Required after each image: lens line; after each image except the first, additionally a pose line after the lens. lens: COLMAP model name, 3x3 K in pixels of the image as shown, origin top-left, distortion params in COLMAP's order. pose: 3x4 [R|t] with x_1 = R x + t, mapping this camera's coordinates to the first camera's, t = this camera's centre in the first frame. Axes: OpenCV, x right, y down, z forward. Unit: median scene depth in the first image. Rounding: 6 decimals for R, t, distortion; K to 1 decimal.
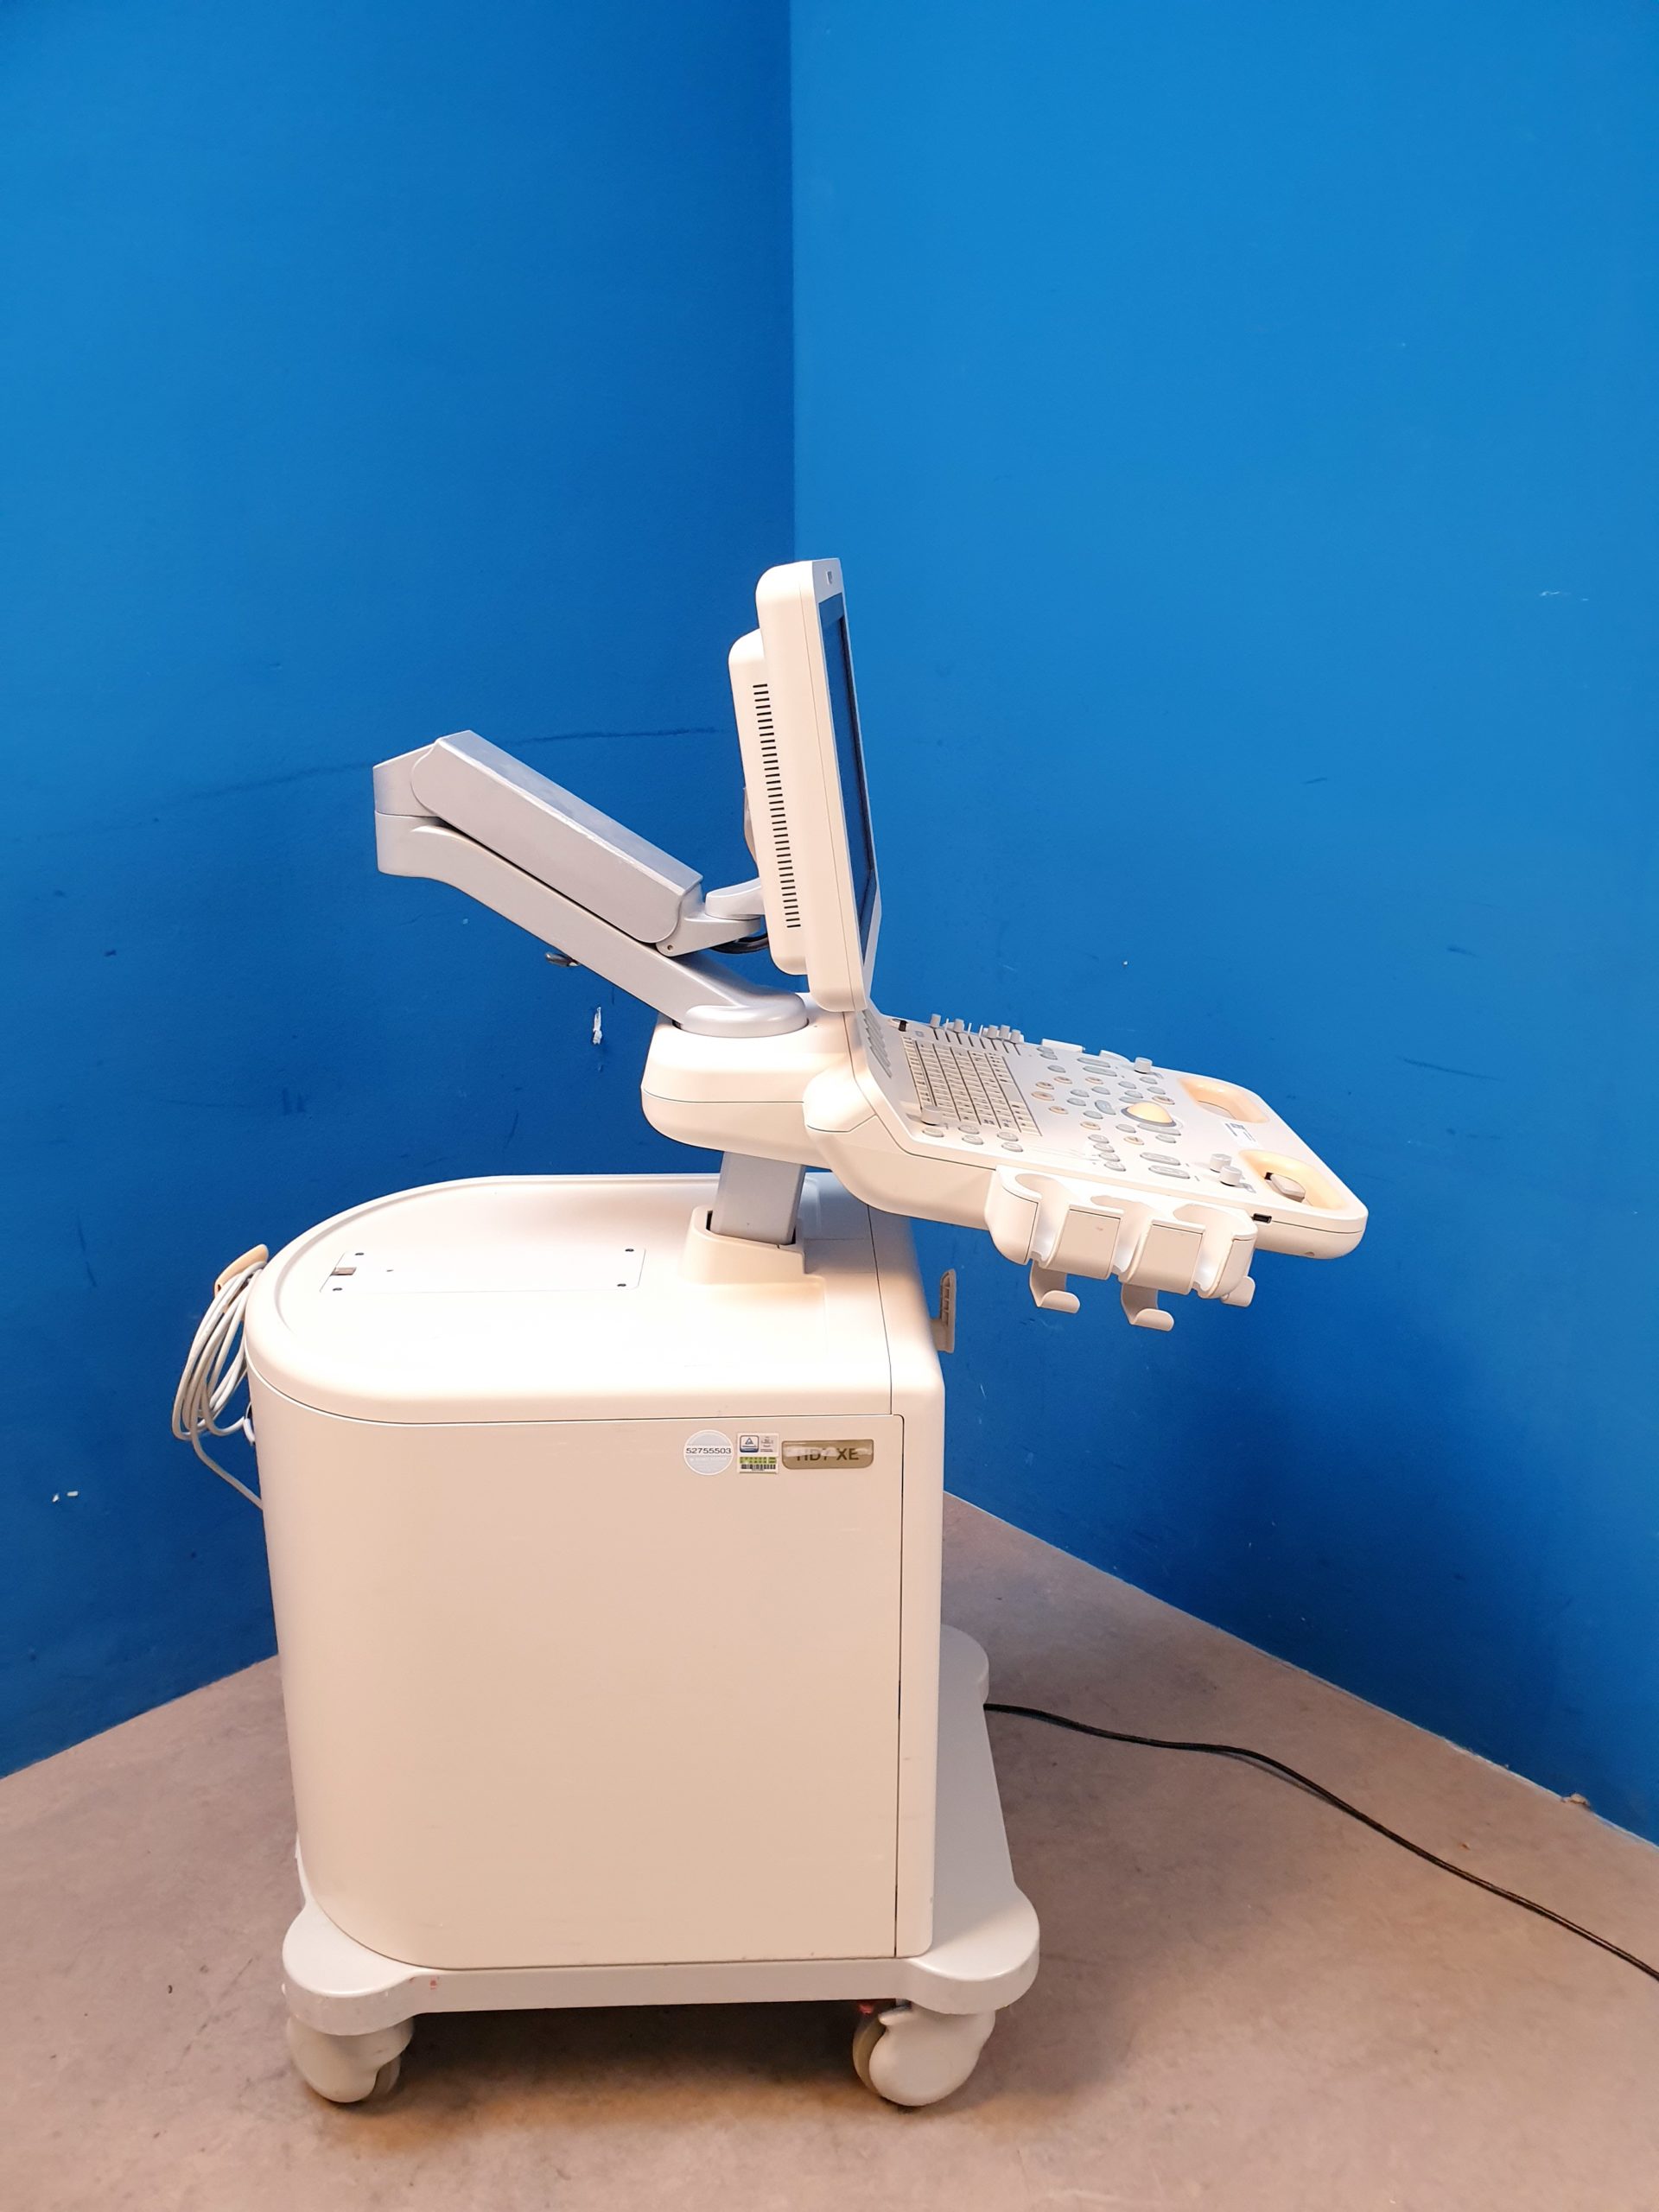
lens RADIAL K [[1723.3, 0, 858.8], [0, 1723.3, 1140.3], [0, 0, 1]] dist [0.004589, 0.015966]
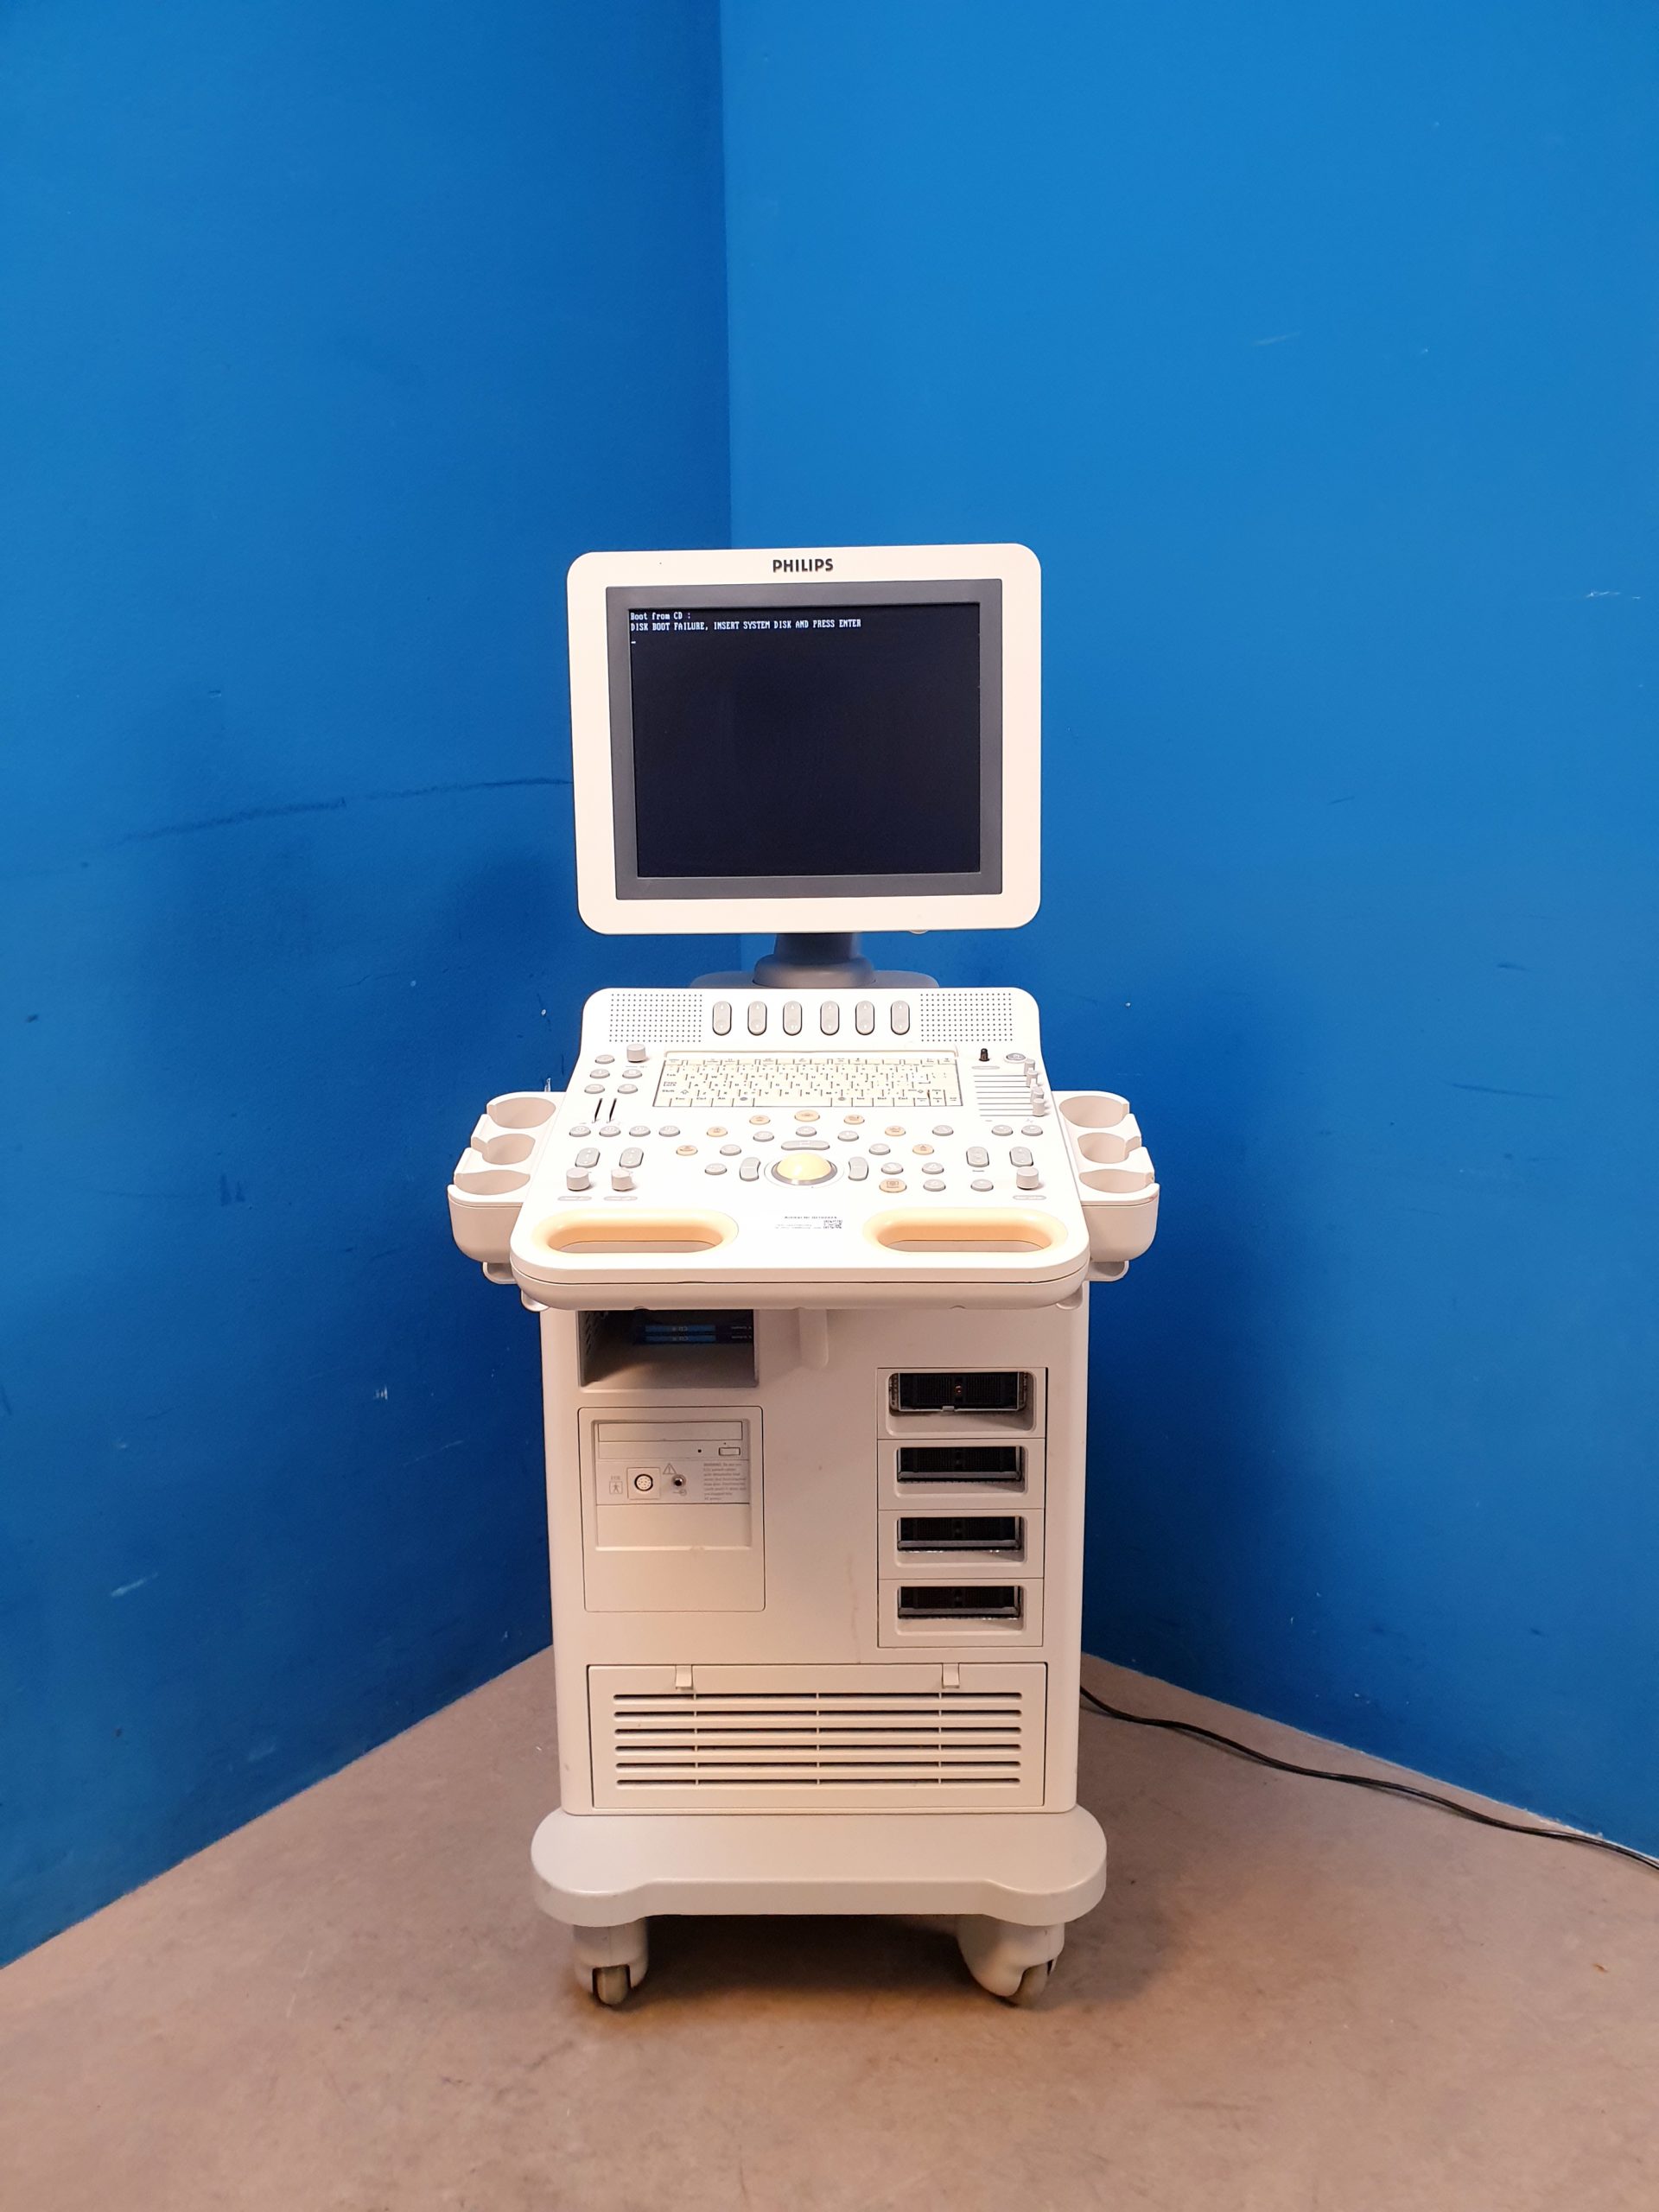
lens RADIAL K [[1709.4, 0, 837.0], [0, 1709.4, 1135.7], [0, 0, 1]] dist [0.024590, 0.005968]
pose [[0.989643, -0.043985, 0.136646, -0.165809], [0.054178, 0.995947, -0.071792, 0.033825], [-0.132934, 0.078452, 0.988015, 0.115826]]
